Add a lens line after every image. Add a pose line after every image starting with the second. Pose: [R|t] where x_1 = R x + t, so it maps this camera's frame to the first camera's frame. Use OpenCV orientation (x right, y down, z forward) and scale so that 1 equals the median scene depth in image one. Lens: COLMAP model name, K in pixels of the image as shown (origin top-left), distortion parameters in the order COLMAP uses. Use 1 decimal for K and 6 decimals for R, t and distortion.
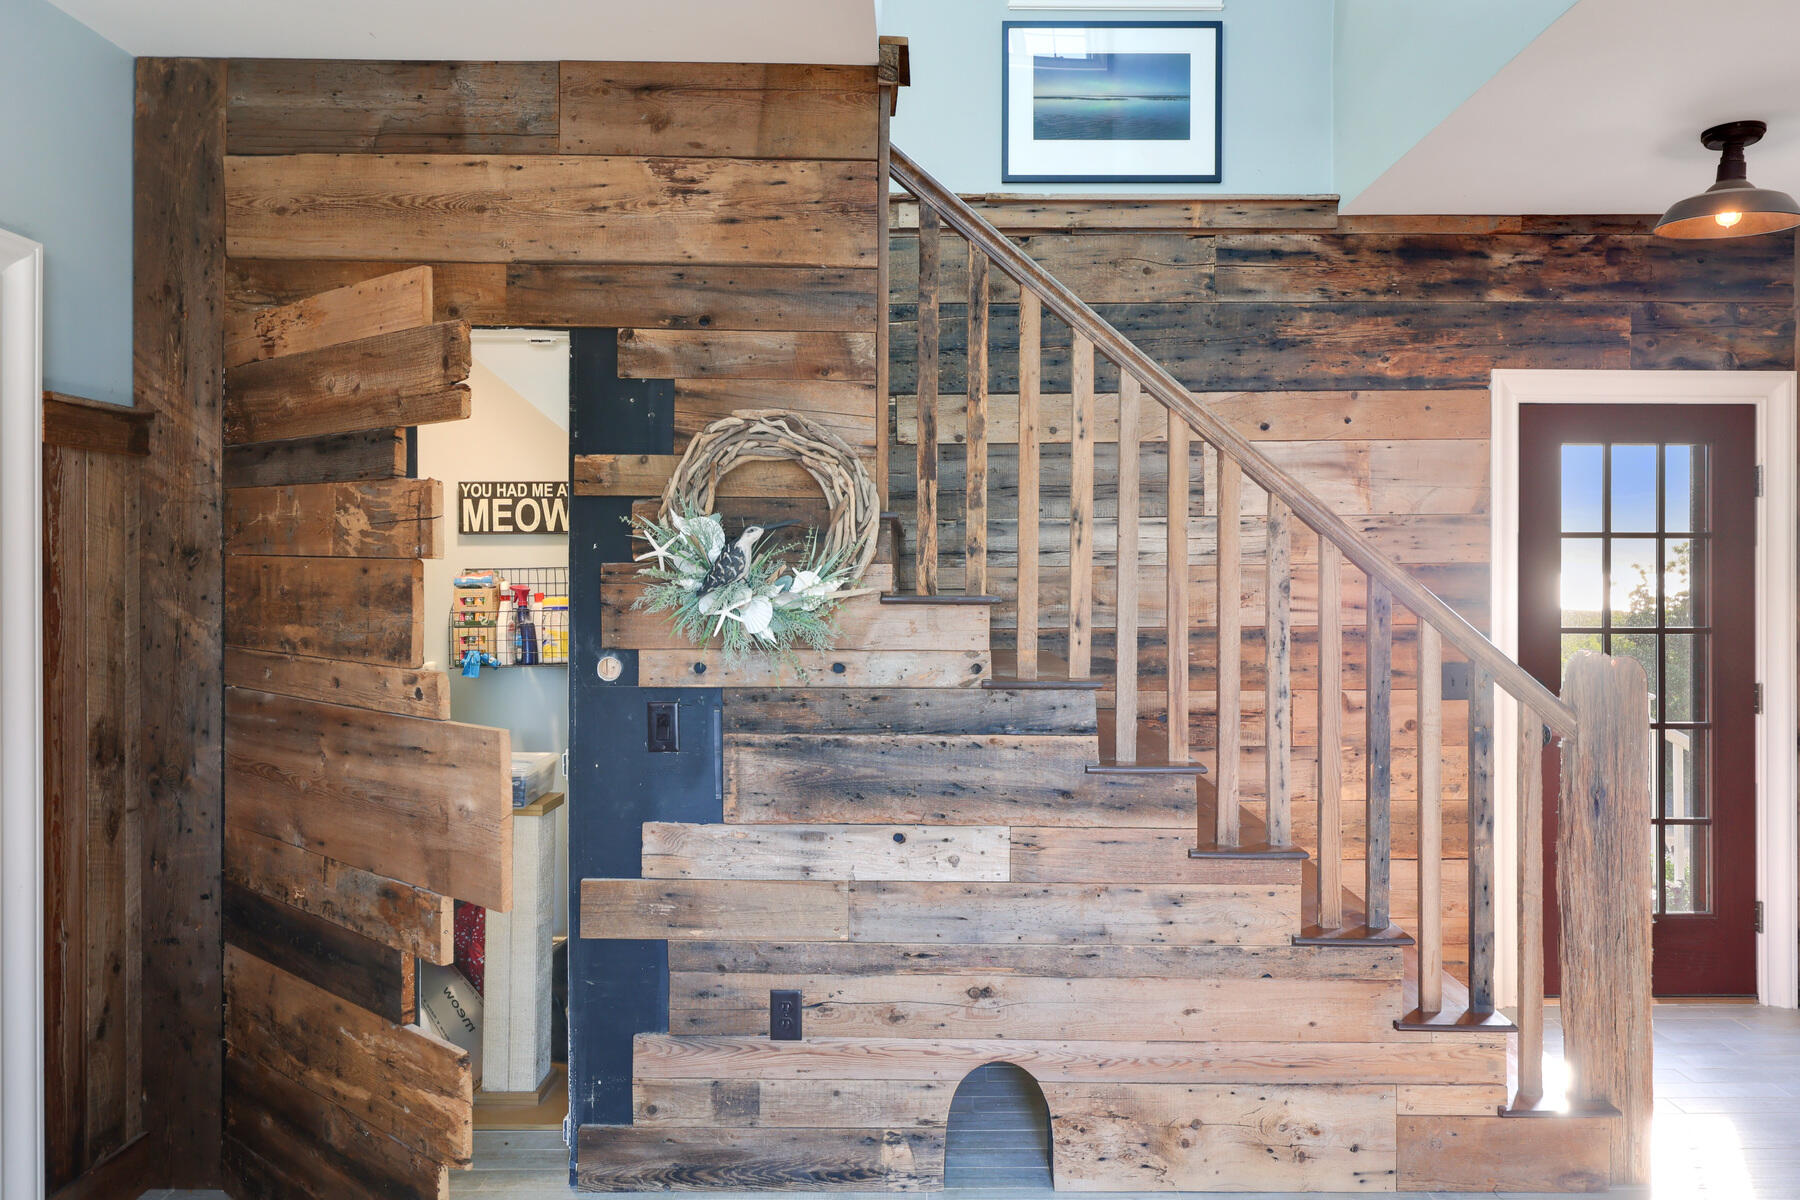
lens RADIAL K [[1169.2, 0, 900.1], [0, 1169.2, 585.1], [0, 0, 1]] dist [0.002381, -0.002339]
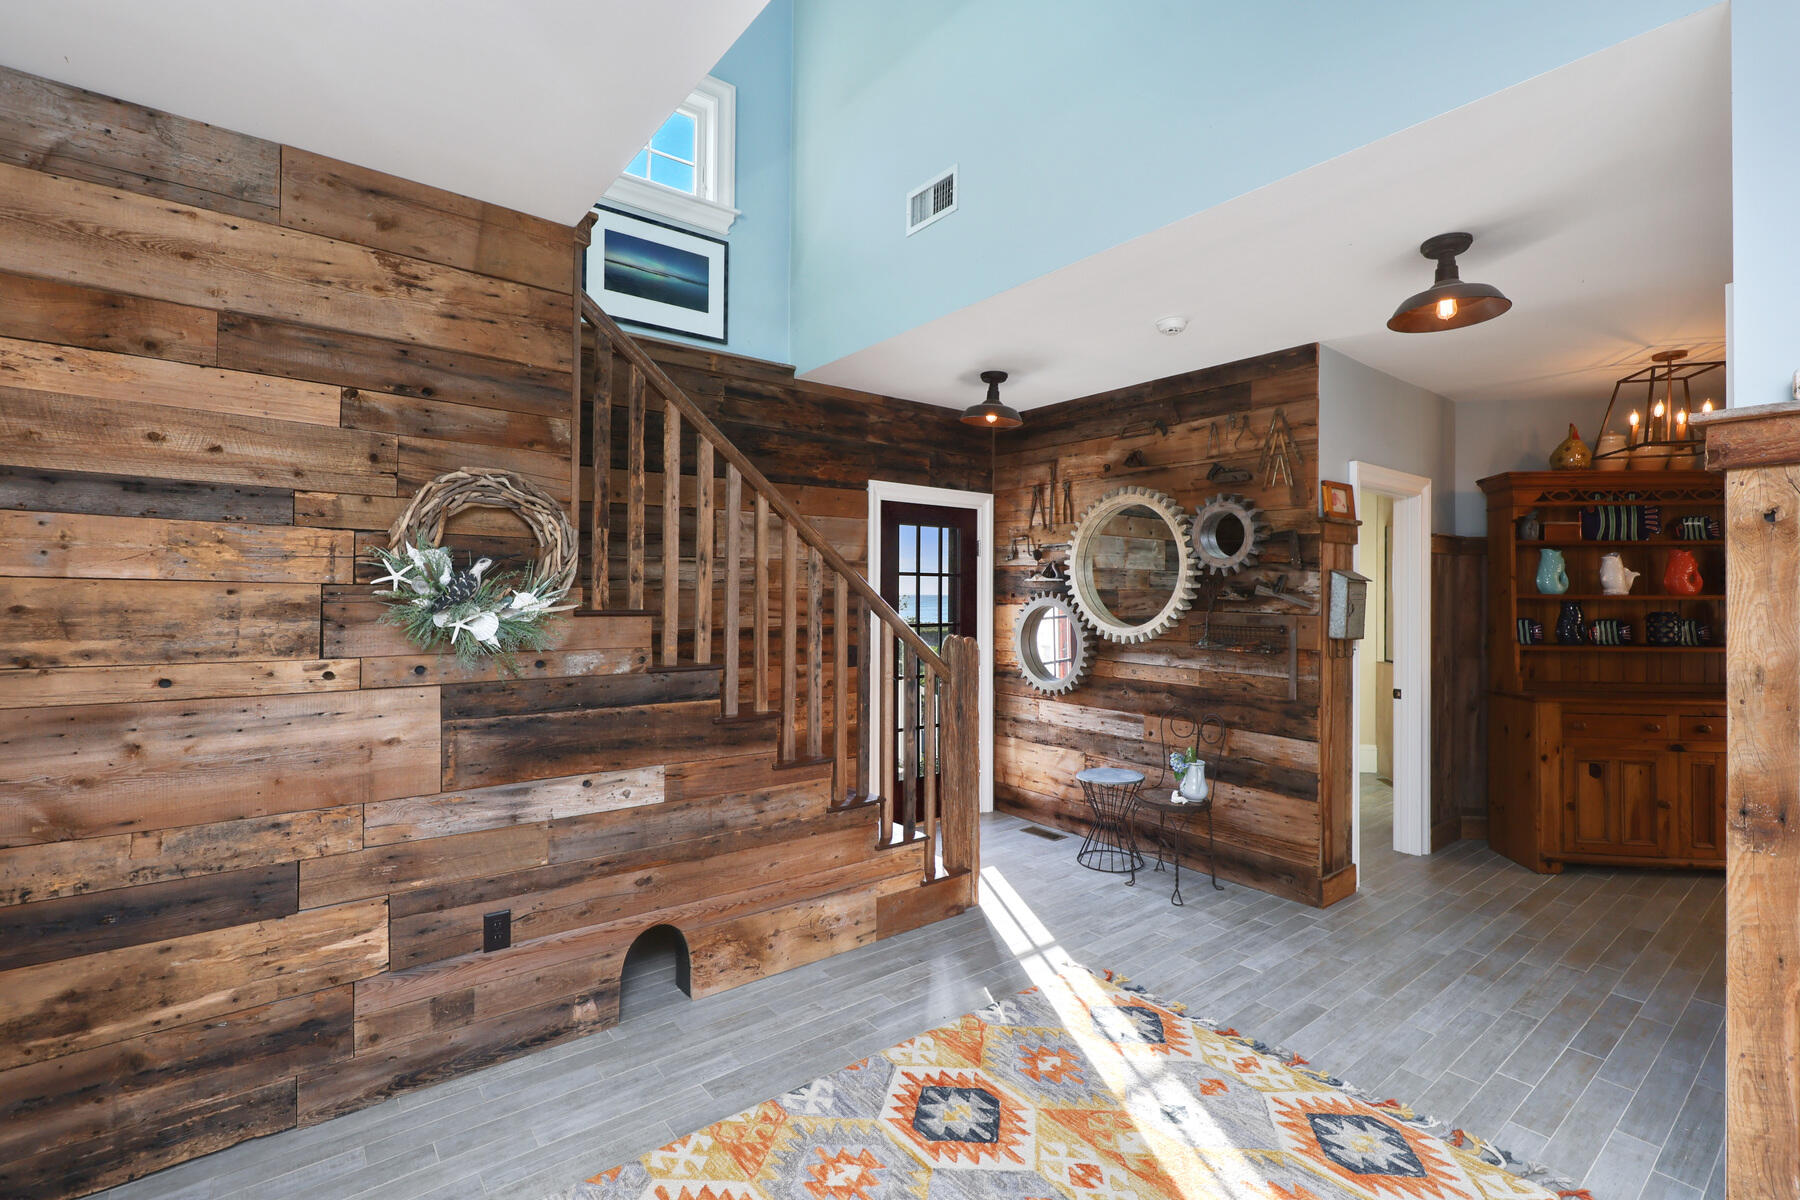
lens RADIAL K [[810.9, 0, 902.4], [0, 810.9, 604.1], [0, 0, 1]] dist [-0.000082, -0.000484]
pose [[0.784893, -0.005225, 0.619609, -0.304416], [0.003481, 0.999986, 0.004022, -0.000987], [-0.619622, -0.001000, 0.784900, 0.004958]]
